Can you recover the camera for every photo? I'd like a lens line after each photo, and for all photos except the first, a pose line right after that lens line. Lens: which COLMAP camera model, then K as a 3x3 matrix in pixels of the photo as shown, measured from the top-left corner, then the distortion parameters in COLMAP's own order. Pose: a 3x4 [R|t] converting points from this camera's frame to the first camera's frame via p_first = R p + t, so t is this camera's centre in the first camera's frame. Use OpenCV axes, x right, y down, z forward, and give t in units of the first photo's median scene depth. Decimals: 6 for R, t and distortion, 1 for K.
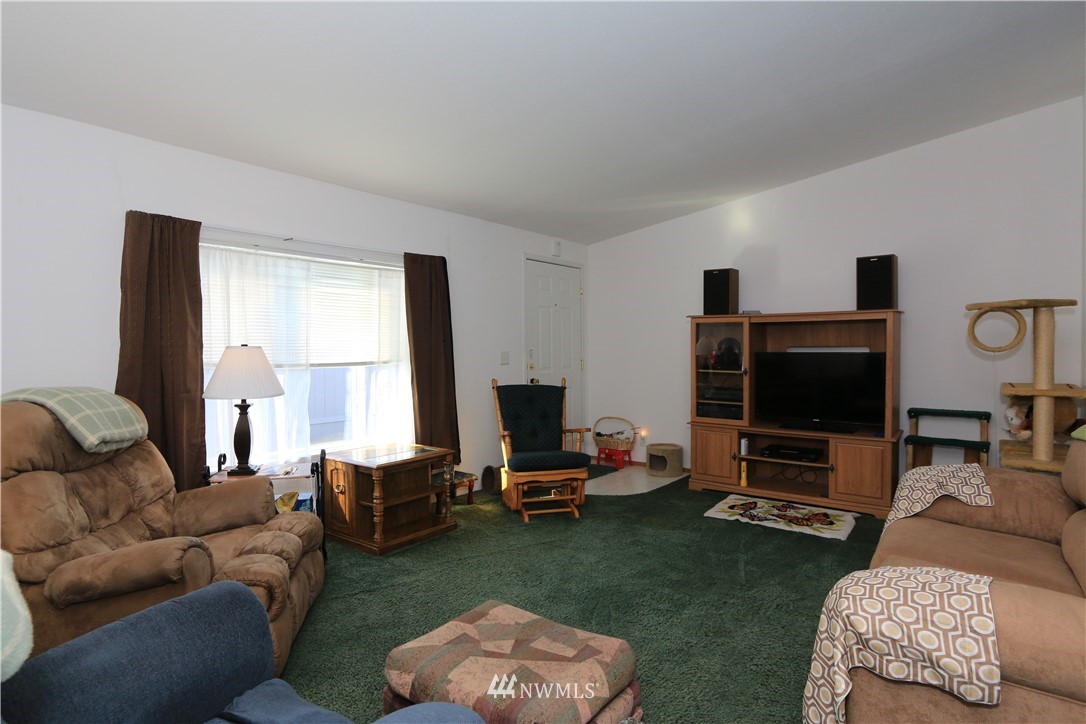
lens RADIAL K [[578.3, 0, 545.3], [0, 578.3, 357.7], [0, 0, 1]] dist [-0.003002, -0.000036]
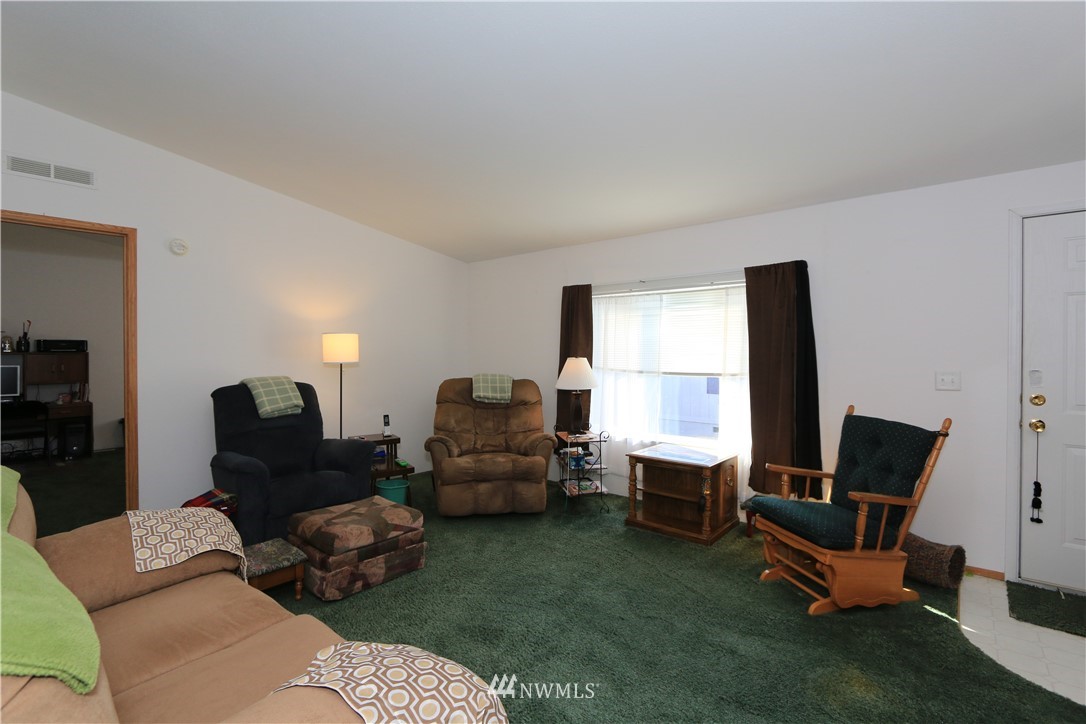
lens RADIAL K [[502.8, 0, 546.7], [0, 502.8, 357.5], [0, 0, 1]] dist [-0.000776, 0.000257]
pose [[-0.068513, 0.014575, -0.997544, 0.774184], [-0.022320, 0.999621, 0.016138, -0.035858], [0.997401, 0.023371, -0.068162, 0.841582]]
